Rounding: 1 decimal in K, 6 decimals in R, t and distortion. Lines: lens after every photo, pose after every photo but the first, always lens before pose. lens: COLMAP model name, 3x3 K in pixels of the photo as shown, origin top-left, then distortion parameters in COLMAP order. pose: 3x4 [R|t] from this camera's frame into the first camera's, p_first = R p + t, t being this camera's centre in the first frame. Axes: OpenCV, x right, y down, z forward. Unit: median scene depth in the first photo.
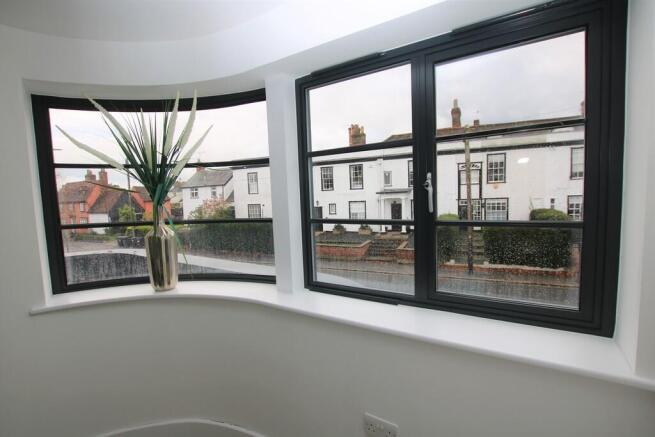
lens RADIAL K [[302.6, 0, 327.5], [0, 302.6, 218.5], [0, 0, 1]] dist [-0.033875, 0.000295]
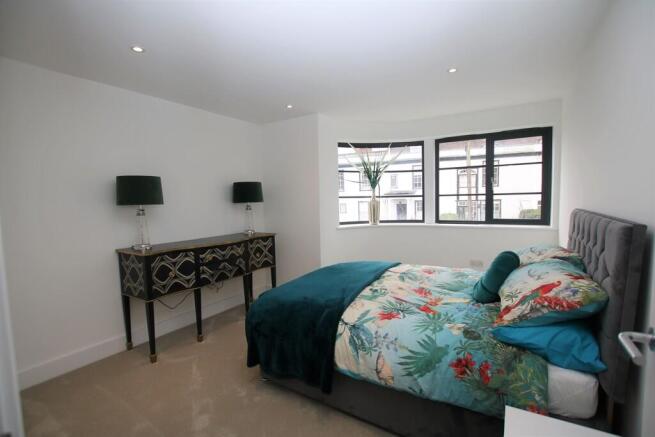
lens RADIAL K [[302.6, 0, 327.5], [0, 302.6, 218.5], [0, 0, 1]] dist [-0.033875, 0.000295]
pose [[0.999697, 0.010431, 0.022289, -0.099041], [-0.010290, 0.999926, -0.006433, 0.021756], [-0.022355, 0.006202, 0.999731, -0.141117]]
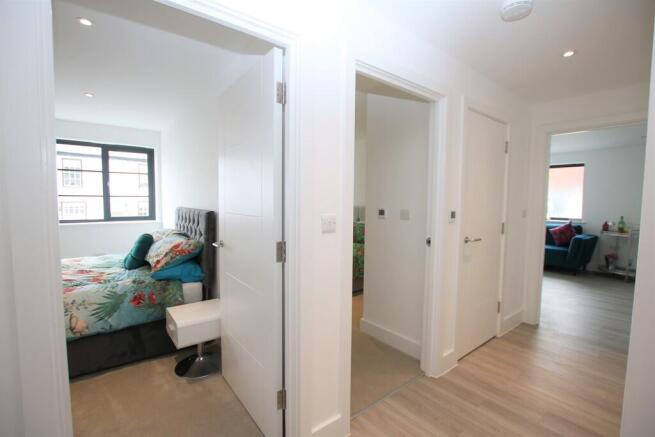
lens RADIAL K [[302.6, 0, 327.5], [0, 302.6, 218.5], [0, 0, 1]] dist [-0.033875, 0.000295]
pose [[0.316772, -0.019974, 0.948291, -0.158599], [0.044353, 0.998997, 0.006226, 0.027459], [-0.947464, 0.040087, 0.317340, -0.184915]]
